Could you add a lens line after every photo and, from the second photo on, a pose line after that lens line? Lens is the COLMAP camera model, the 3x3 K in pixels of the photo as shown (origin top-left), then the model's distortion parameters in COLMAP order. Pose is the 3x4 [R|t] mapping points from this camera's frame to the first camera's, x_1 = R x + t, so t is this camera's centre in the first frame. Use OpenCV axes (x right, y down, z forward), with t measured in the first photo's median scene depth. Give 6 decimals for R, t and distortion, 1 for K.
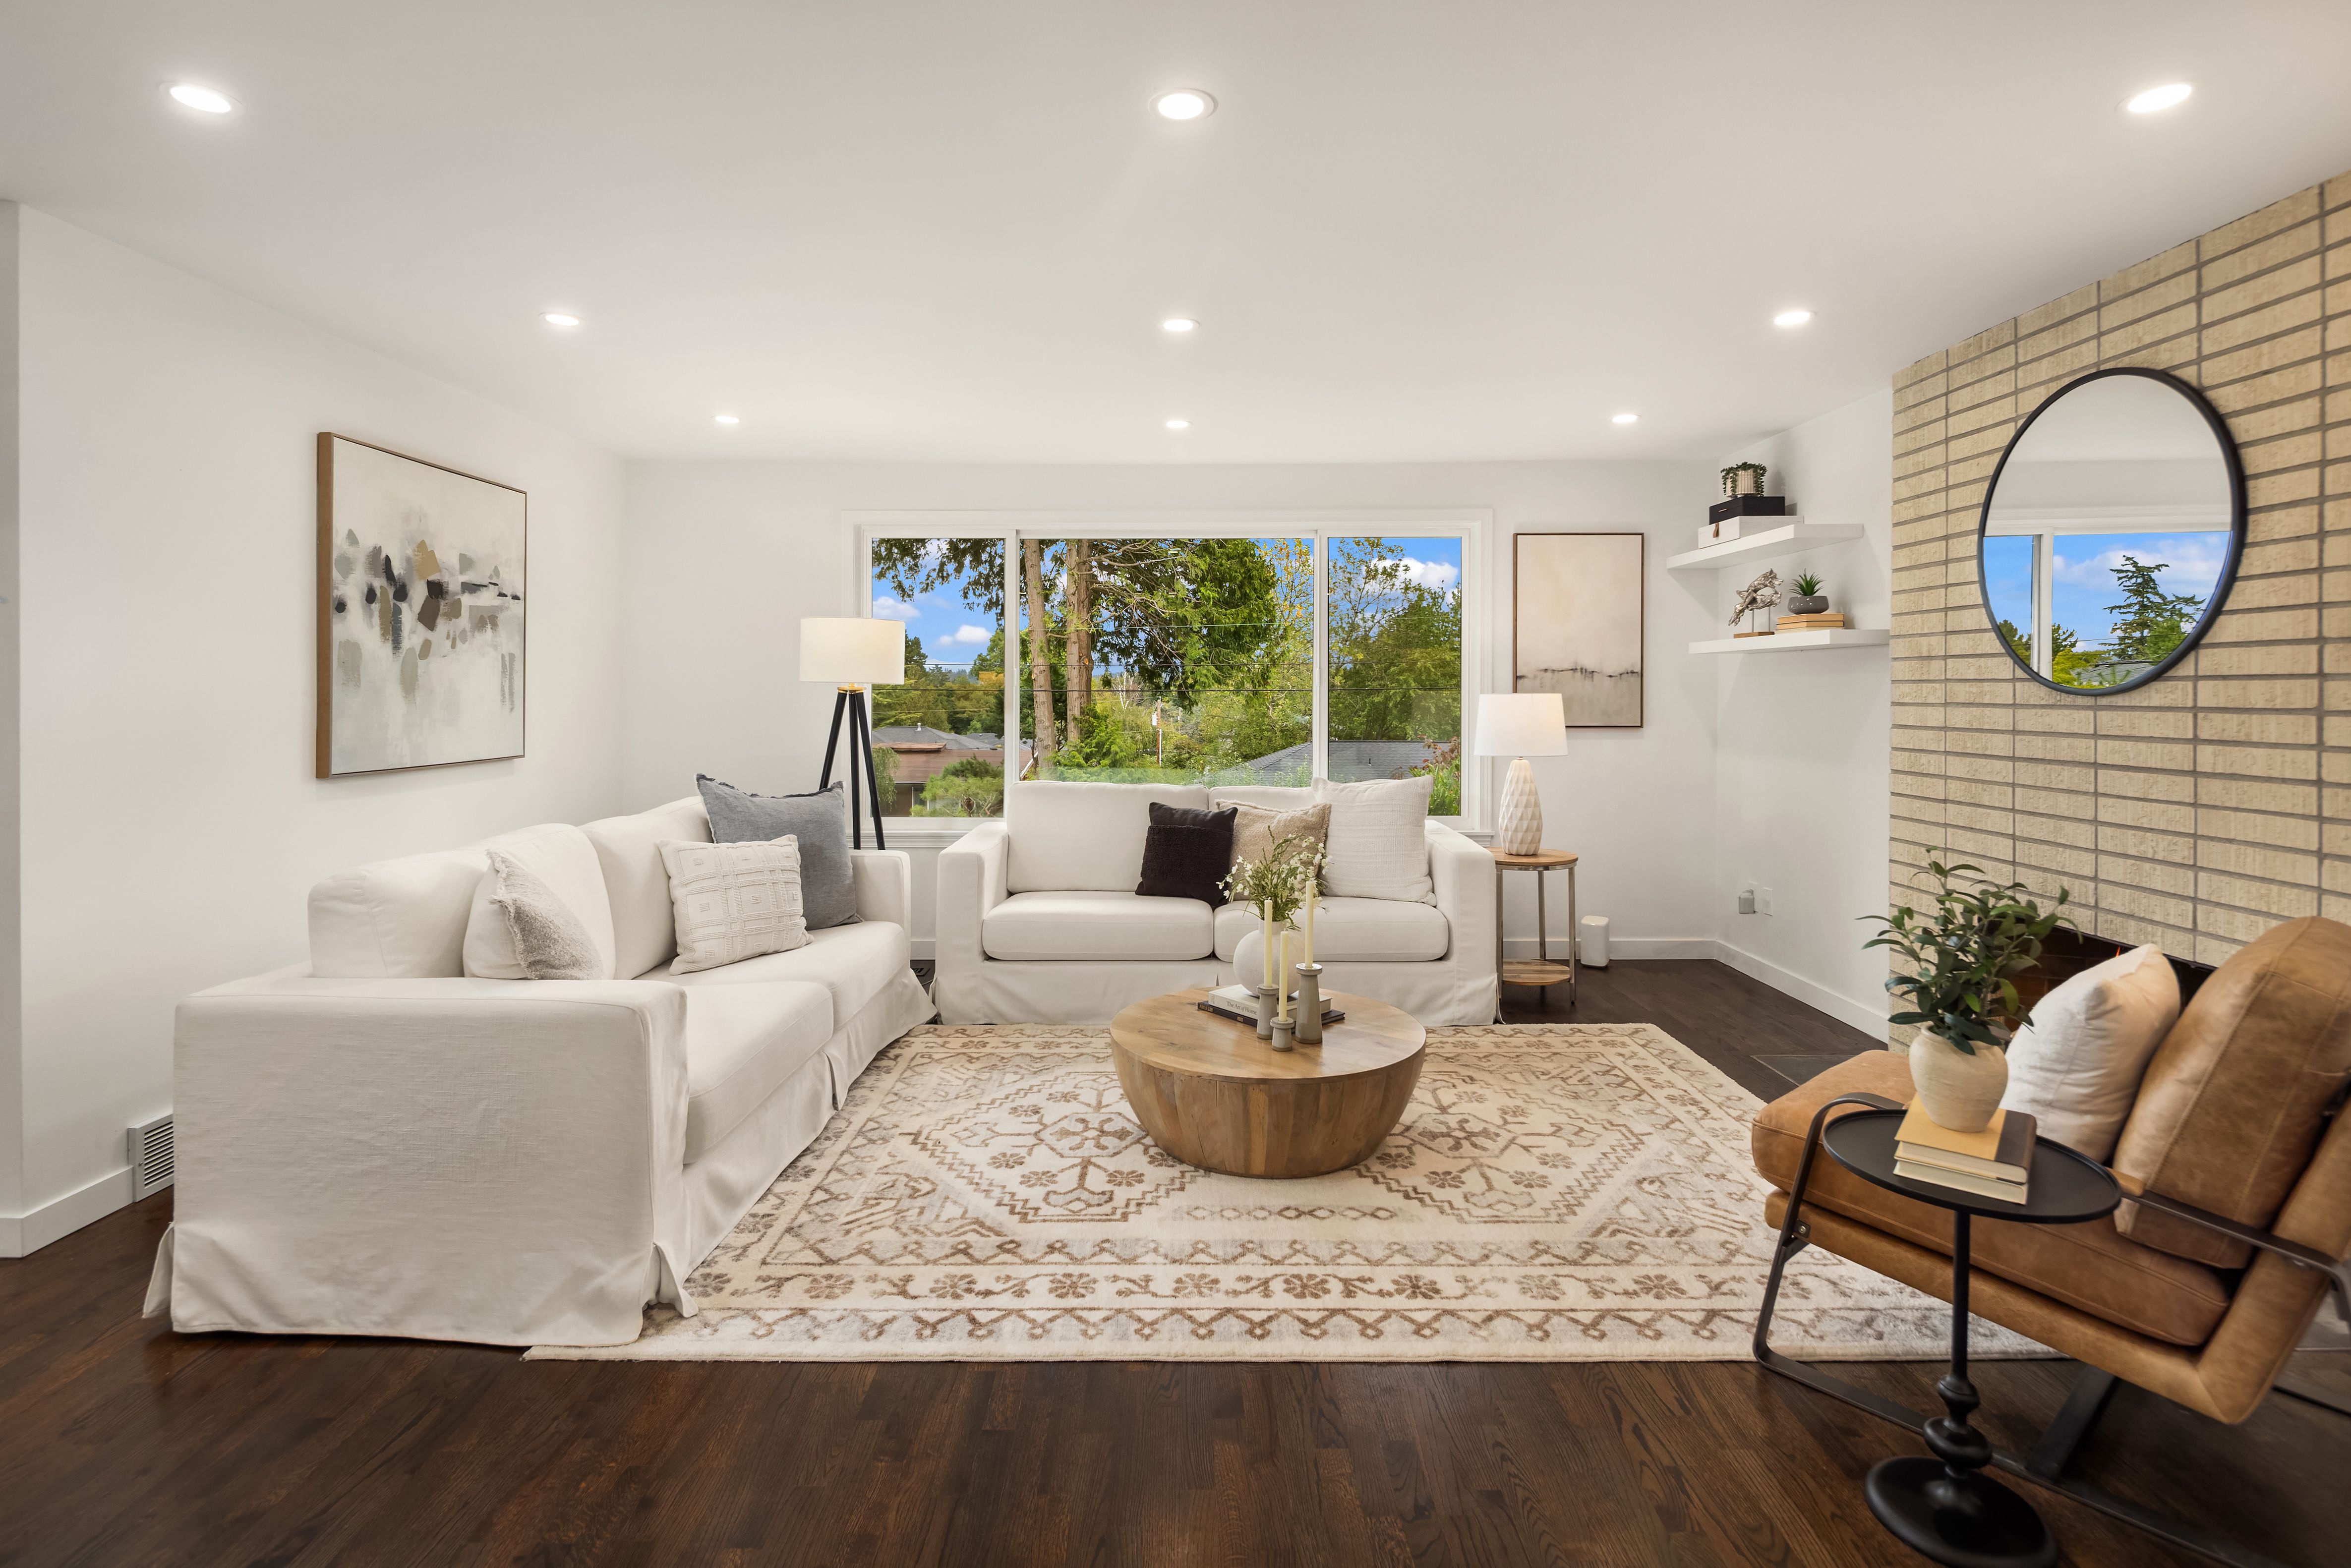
lens RADIAL K [[1163.4, 0, 1171.0], [0, 1163.4, 685.2], [0, 0, 1]] dist [-0.001600, -0.001060]
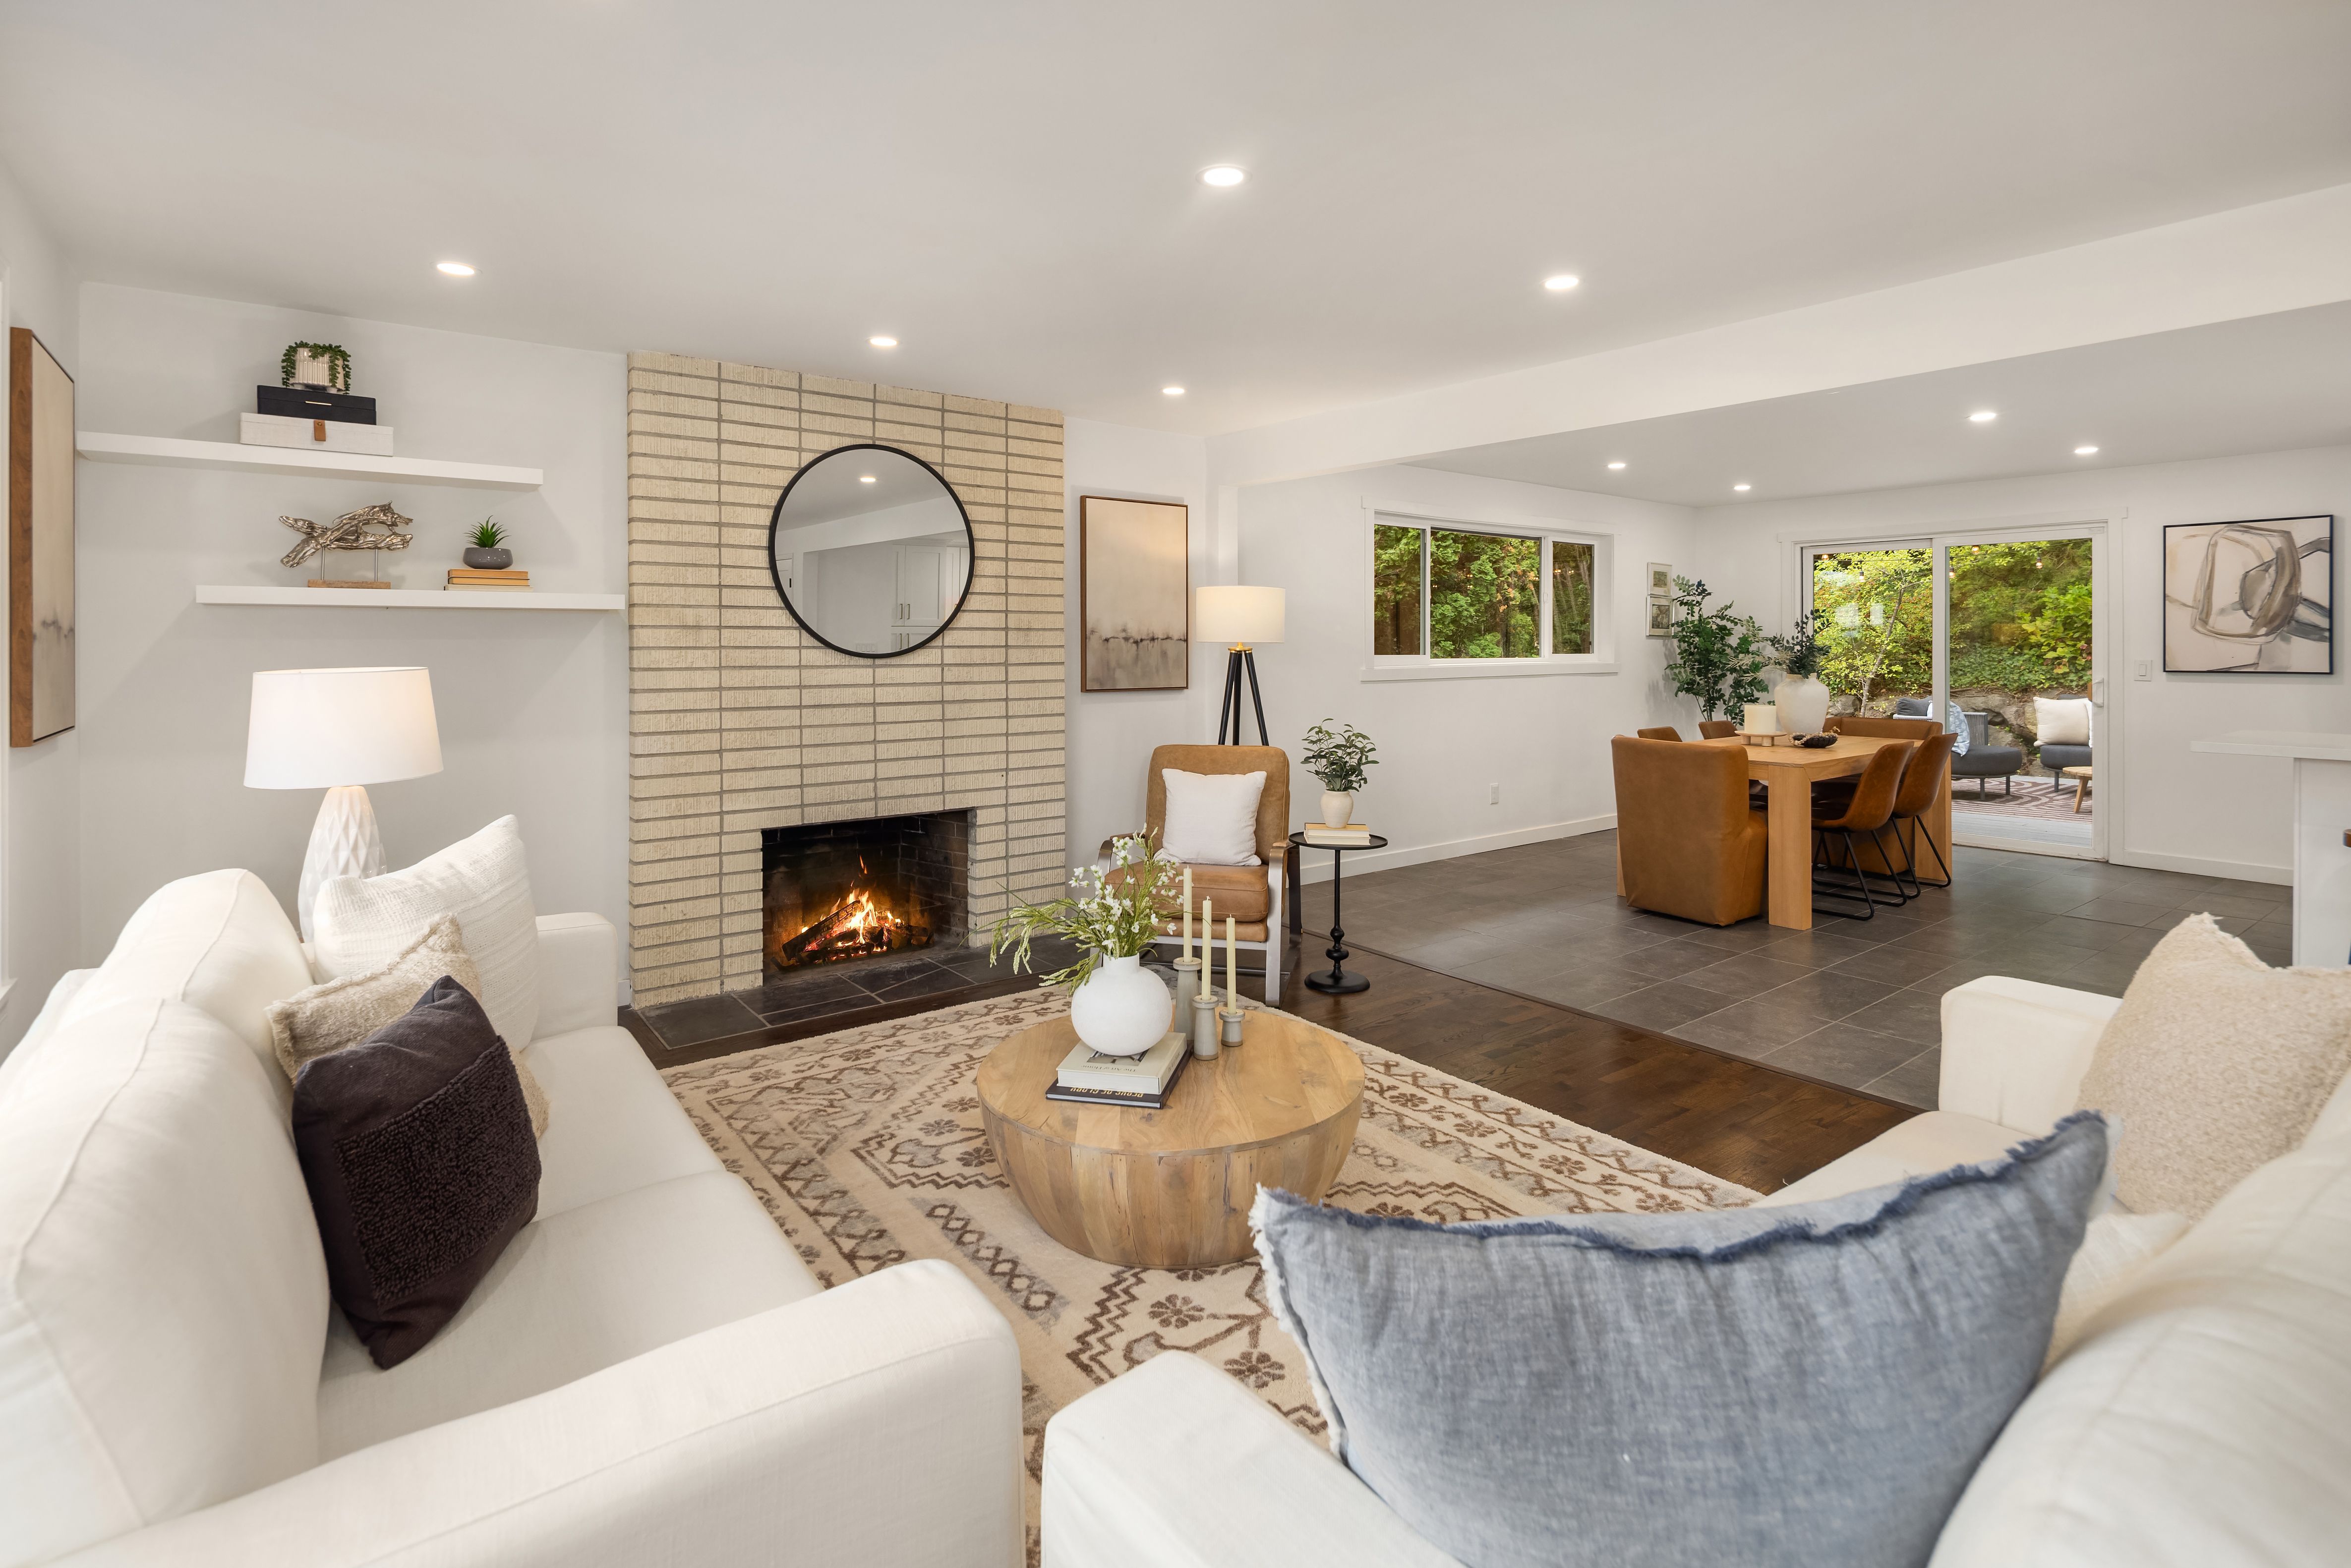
lens RADIAL K [[1117.0, 0, 1162.3], [0, 1117.0, 635.3], [0, 0, 1]] dist [-0.001874, -0.003126]
pose [[-0.606856, 0.007818, 0.794773, -0.537518], [-0.001018, 0.999943, -0.010614, -0.005093], [-0.794811, -0.007251, -0.606814, 1.460197]]
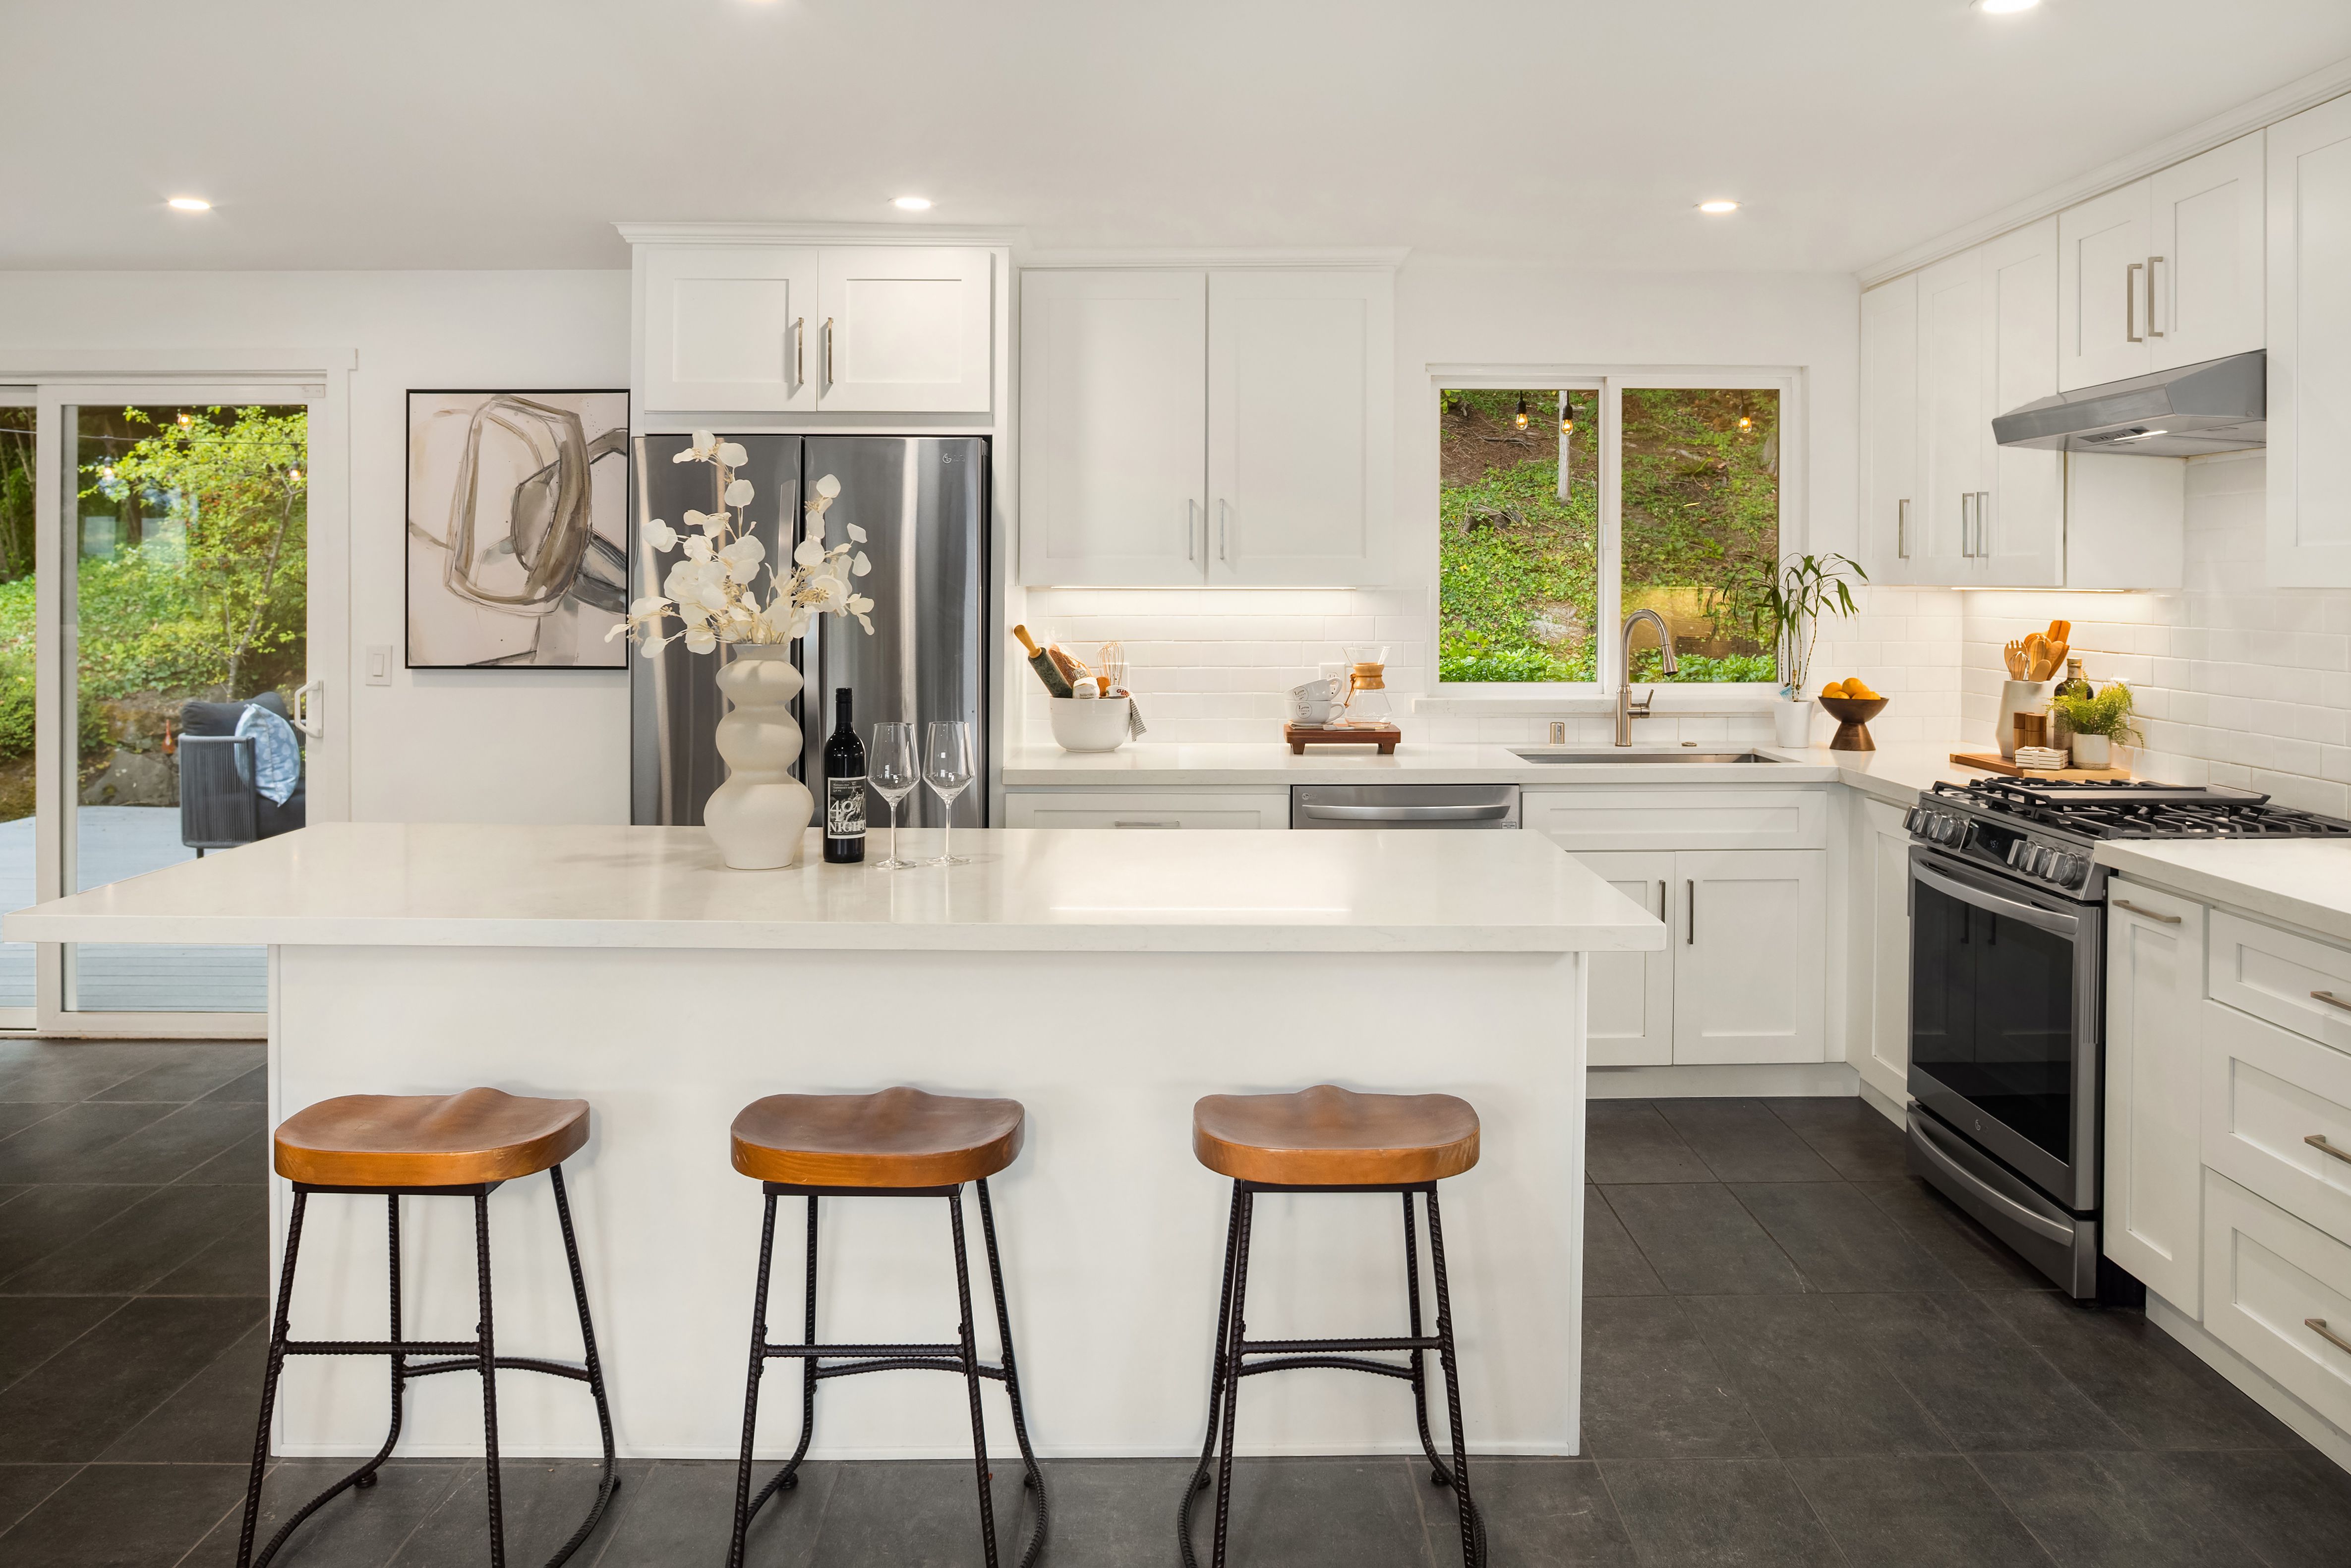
lens RADIAL K [[1693.2, 0, 1188.0], [0, 1693.2, 597.1], [0, 0, 1]] dist [-0.027542, 0.026047]
pose [[-0.999945, -0.002946, -0.010095, -0.749513], [-0.003011, 0.999975, 0.006451, -0.040420], [0.010076, 0.006481, -0.999928, 0.455530]]
